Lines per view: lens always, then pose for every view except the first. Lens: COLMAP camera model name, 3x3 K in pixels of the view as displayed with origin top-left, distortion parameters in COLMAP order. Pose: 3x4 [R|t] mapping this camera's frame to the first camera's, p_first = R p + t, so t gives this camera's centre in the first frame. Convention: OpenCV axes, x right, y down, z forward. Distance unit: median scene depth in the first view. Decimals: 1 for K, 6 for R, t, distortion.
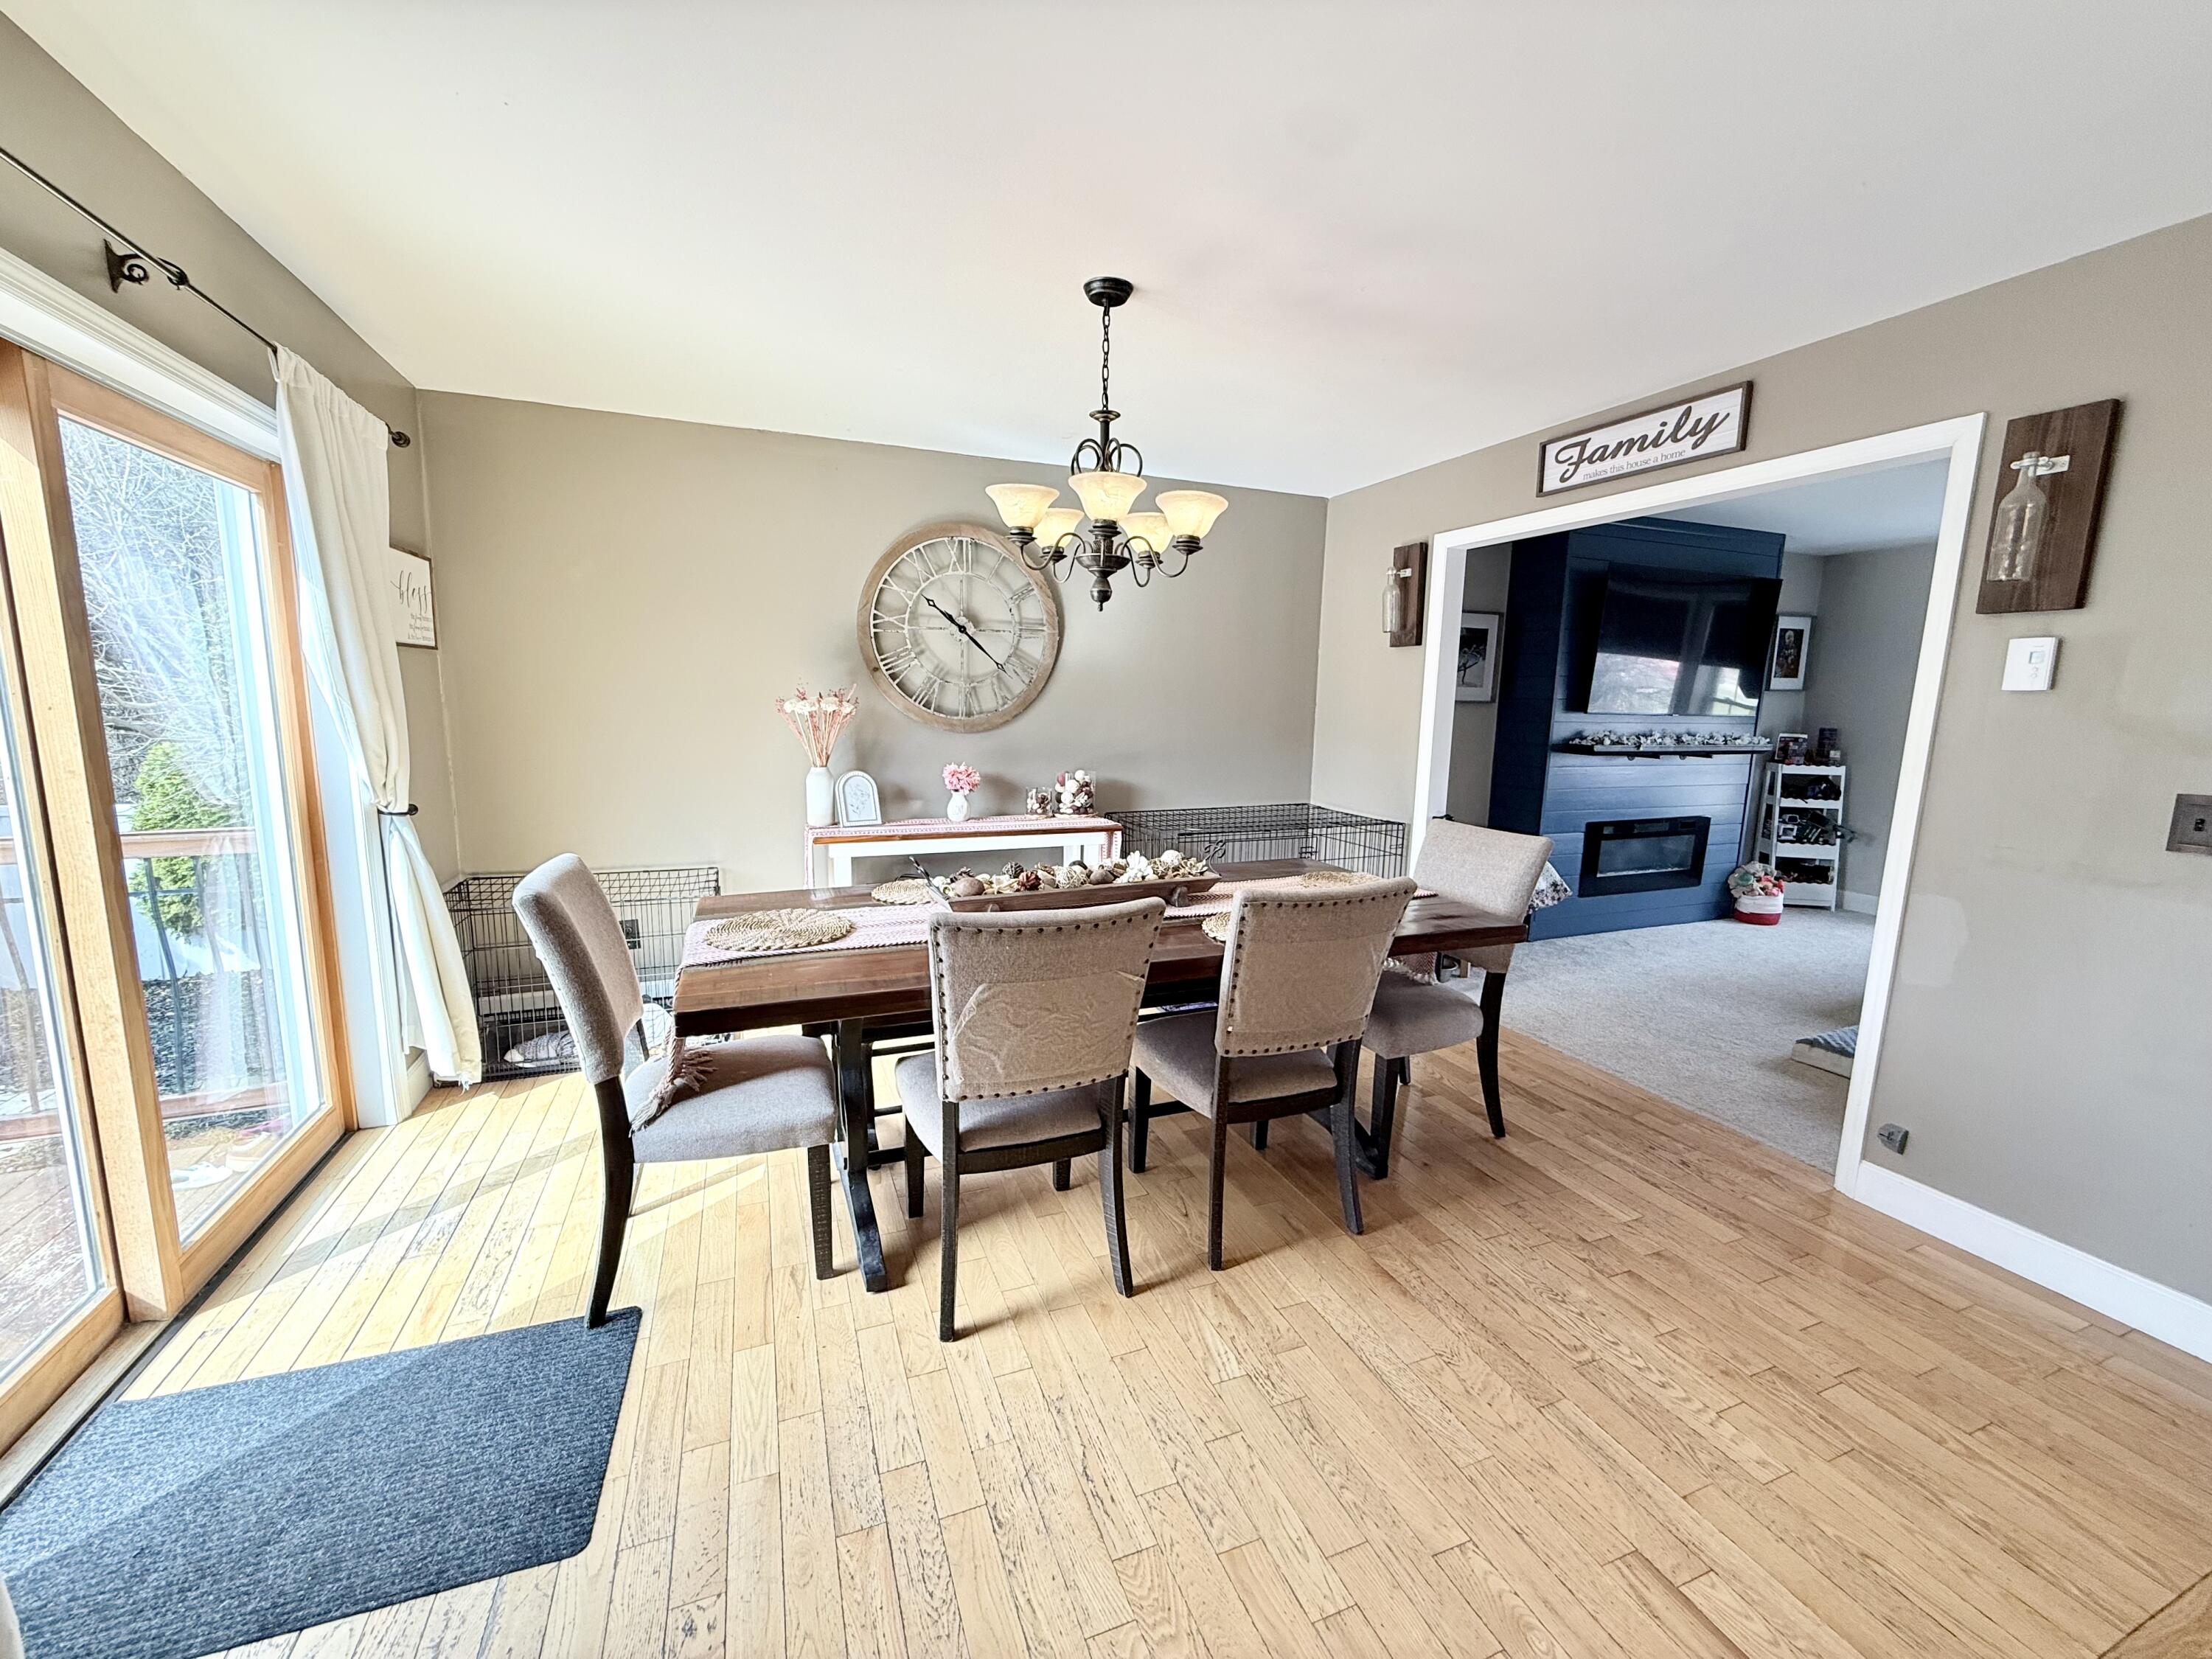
lens RADIAL K [[882.1, 0, 1091.2], [0, 882.1, 832.2], [0, 0, 1]] dist [0.002744, -0.000244]
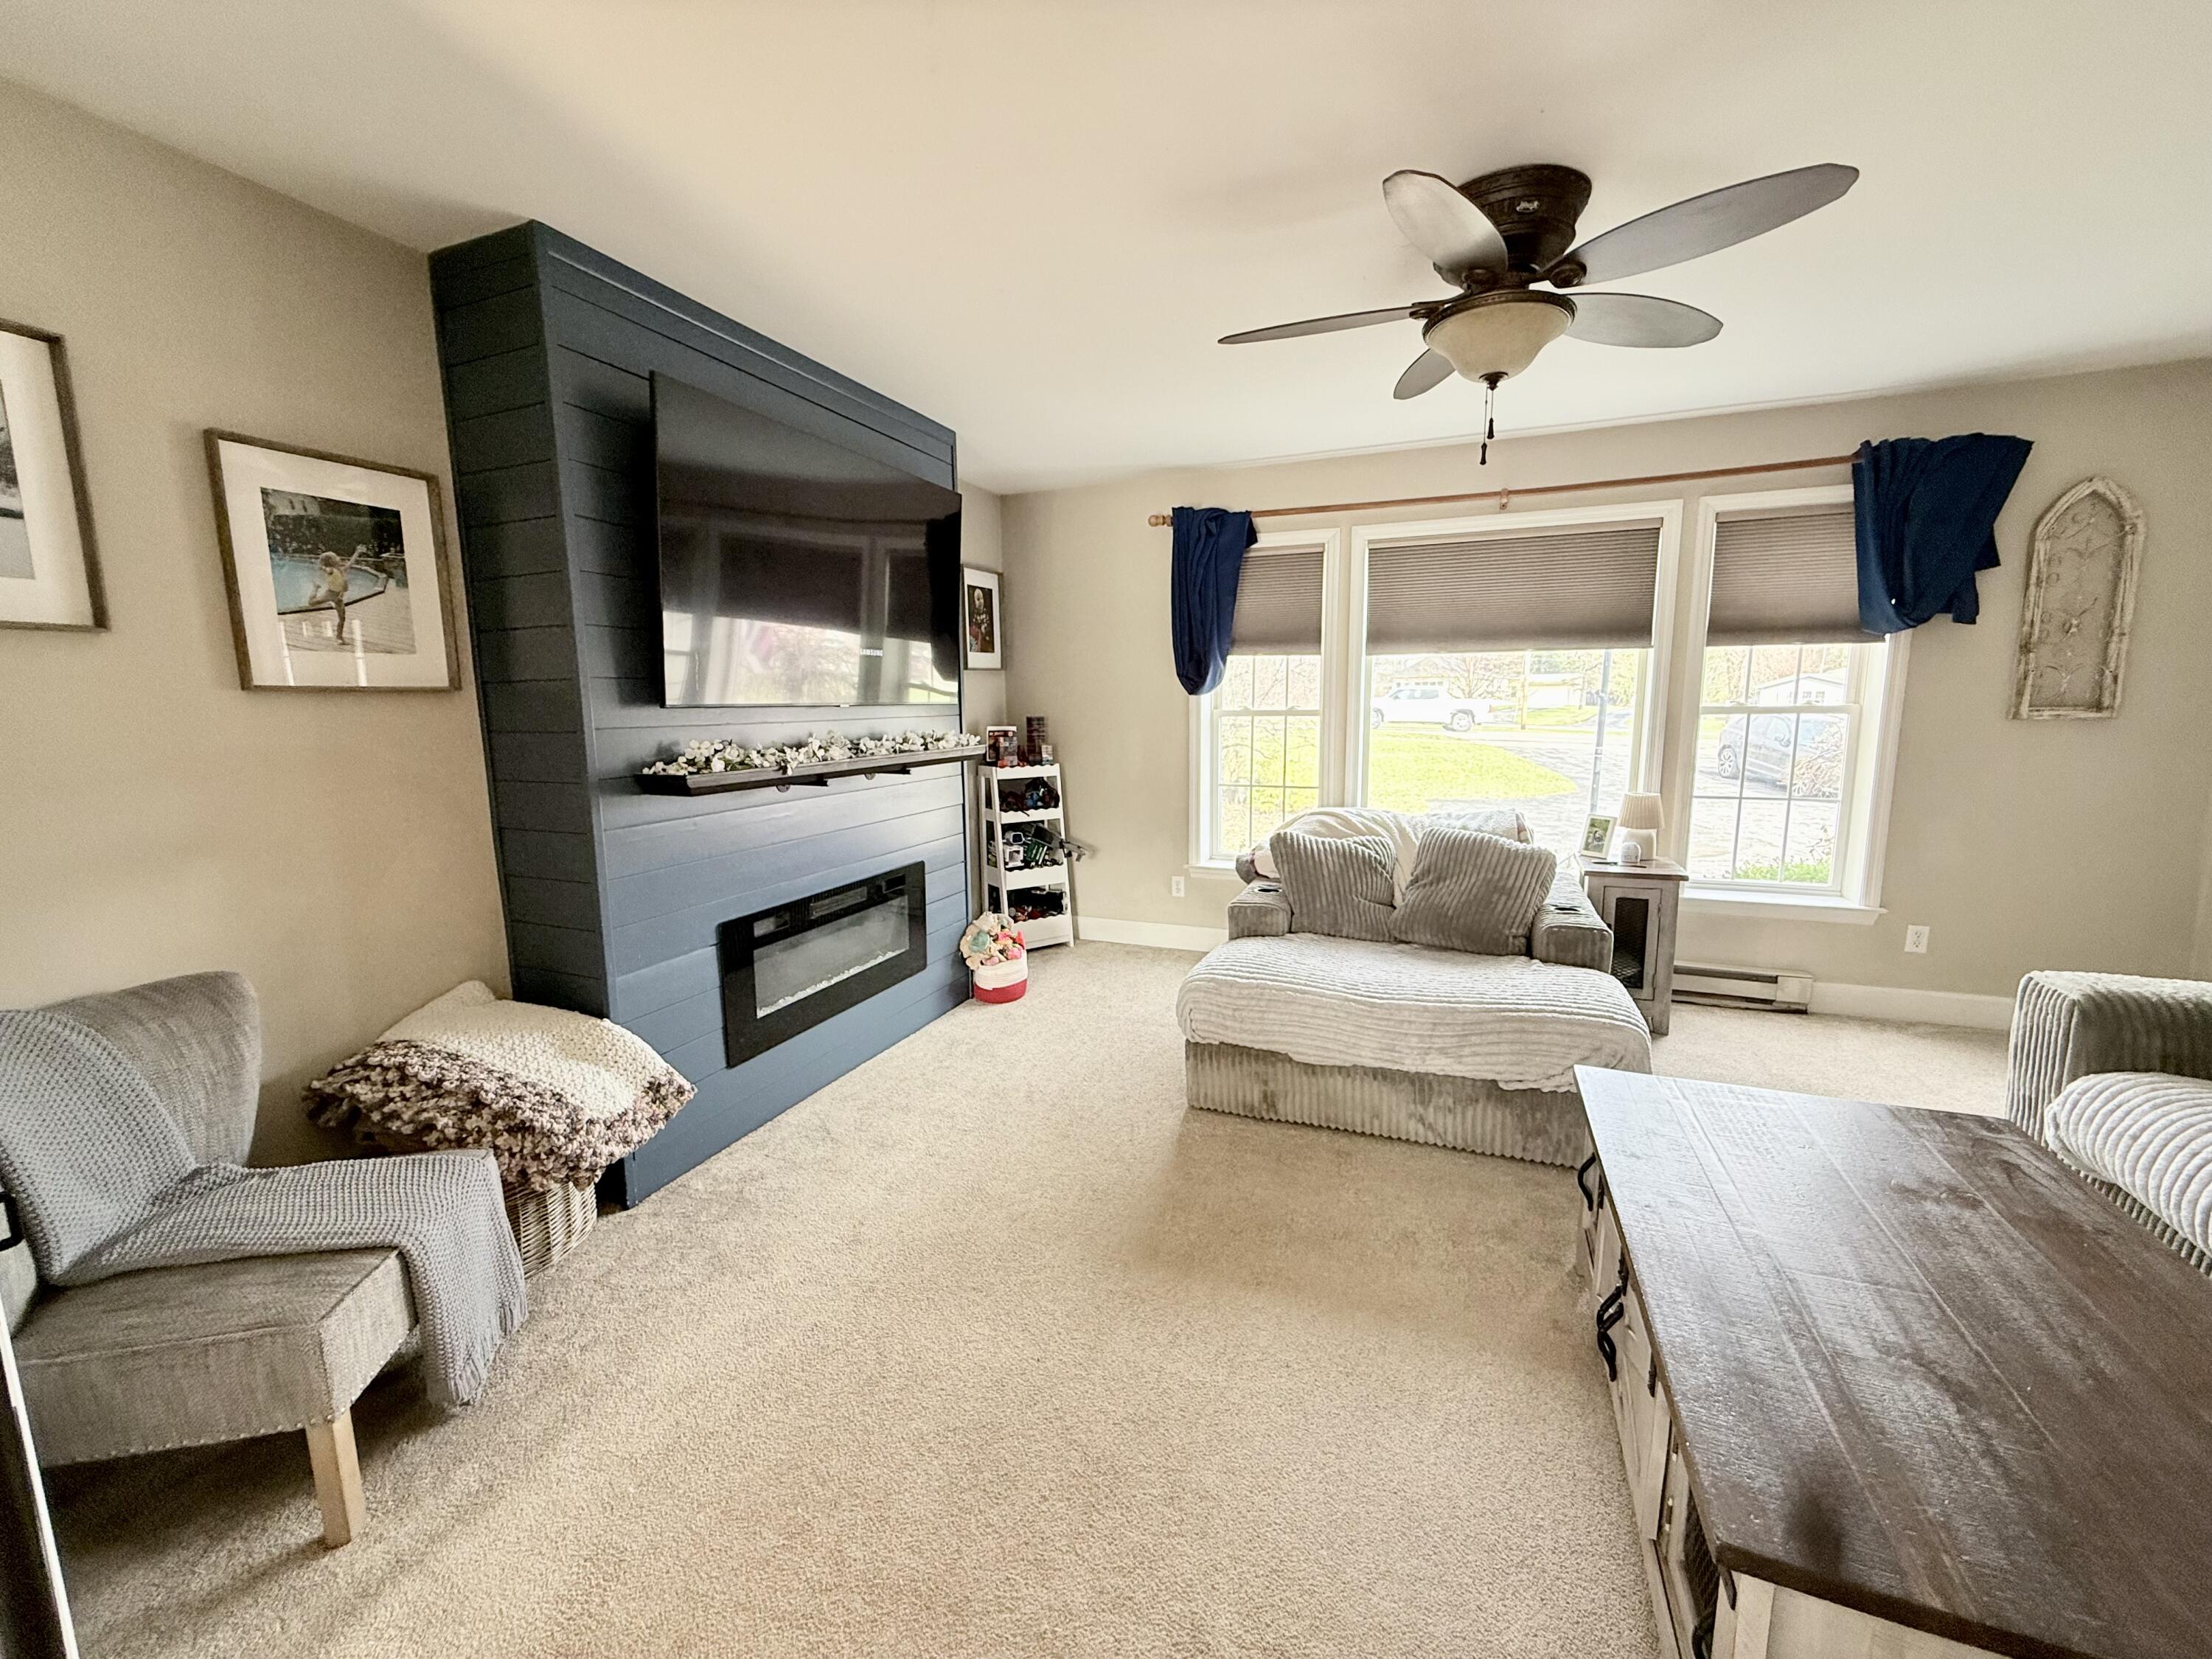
lens RADIAL K [[882.1, 0, 1103.8], [0, 882.1, 837.6], [0, 0, 1]] dist [0.002744, -0.000244]
pose [[0.692018, -0.137692, 0.708627, 0.312504], [0.133374, 0.989128, 0.061948, -0.052823], [-0.709452, 0.051643, 0.702859, 0.419006]]
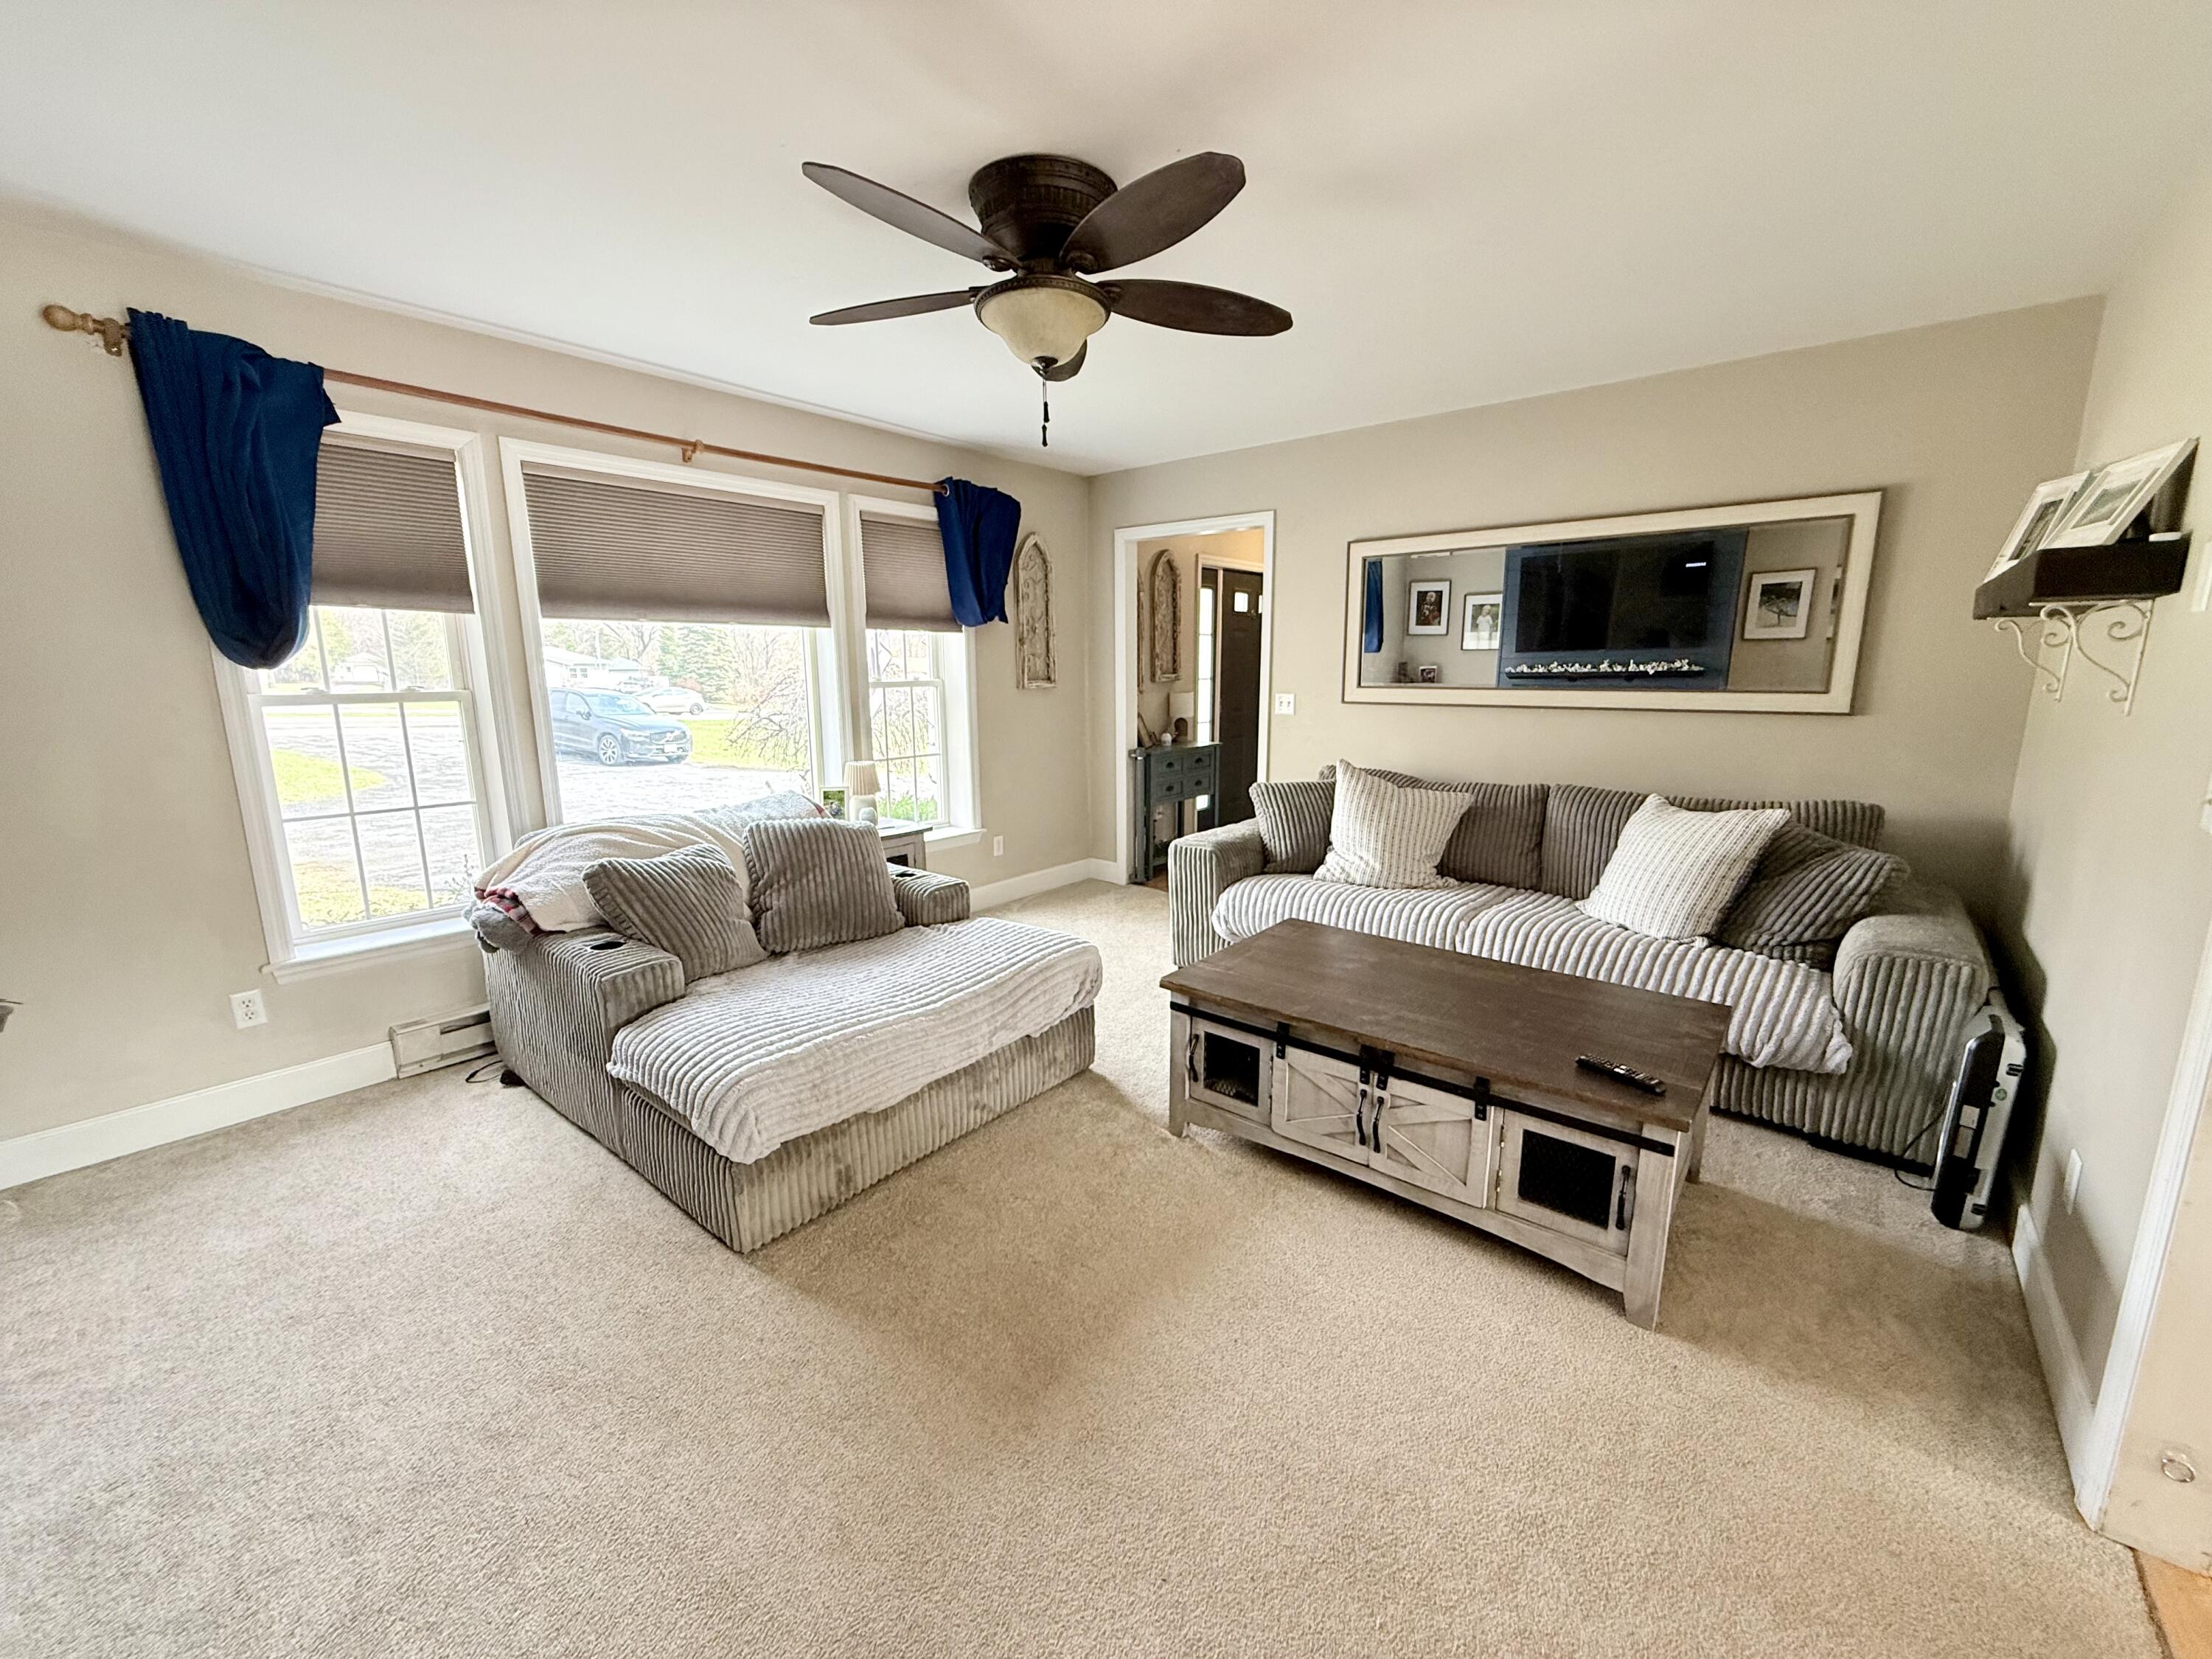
lens RADIAL K [[882.1, 0, 1098.2], [0, 882.1, 836.4], [0, 0, 1]] dist [0.002744, -0.000244]
pose [[-0.473587, -0.184816, 0.861138, 0.338677], [0.130482, 0.952224, 0.276125, -0.105382], [-0.871028, 0.243132, -0.426846, 0.738846]]
